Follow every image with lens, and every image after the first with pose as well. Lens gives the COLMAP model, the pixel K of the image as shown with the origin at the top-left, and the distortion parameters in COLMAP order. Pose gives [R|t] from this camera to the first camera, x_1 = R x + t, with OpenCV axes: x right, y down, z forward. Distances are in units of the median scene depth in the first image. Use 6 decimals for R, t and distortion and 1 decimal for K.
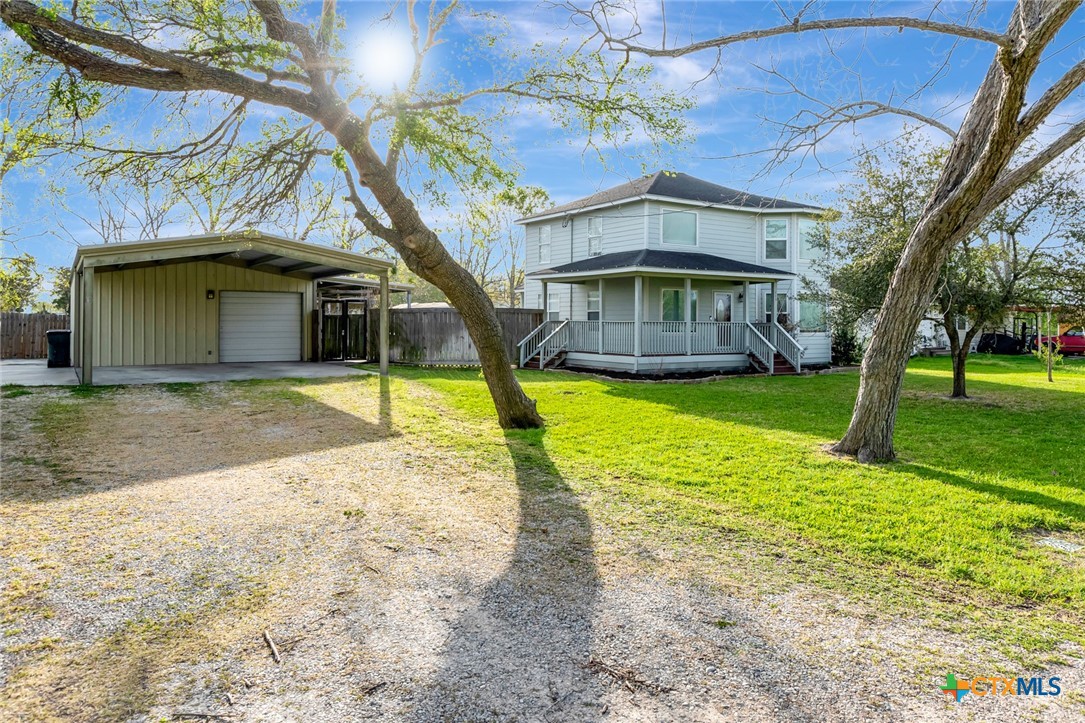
lens RADIAL K [[732.2, 0, 547.0], [0, 732.2, 315.5], [0, 0, 1]] dist [-0.005611, 0.000042]
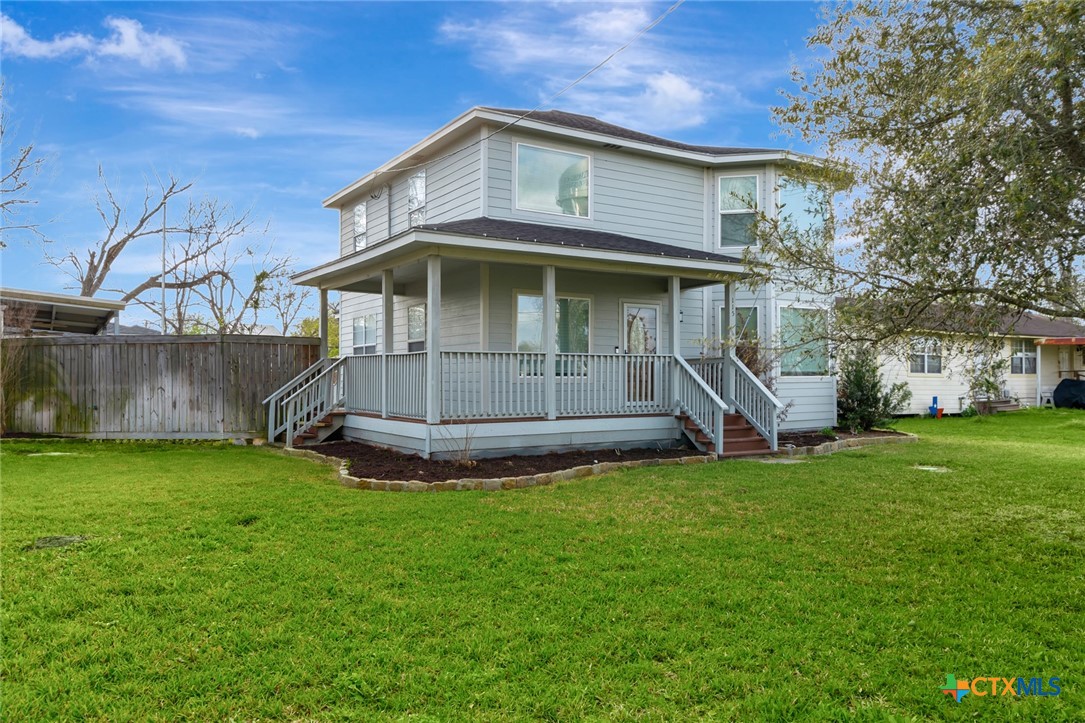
lens RADIAL K [[783.1, 0, 542.4], [0, 783.1, 367.9], [0, 0, 1]] dist [-0.006521, -0.001170]
pose [[0.999970, -0.007653, 0.001121, 0.169428], [0.007654, 0.999970, -0.001493, 0.017374], [-0.001110, 0.001501, 0.999998, 0.417630]]
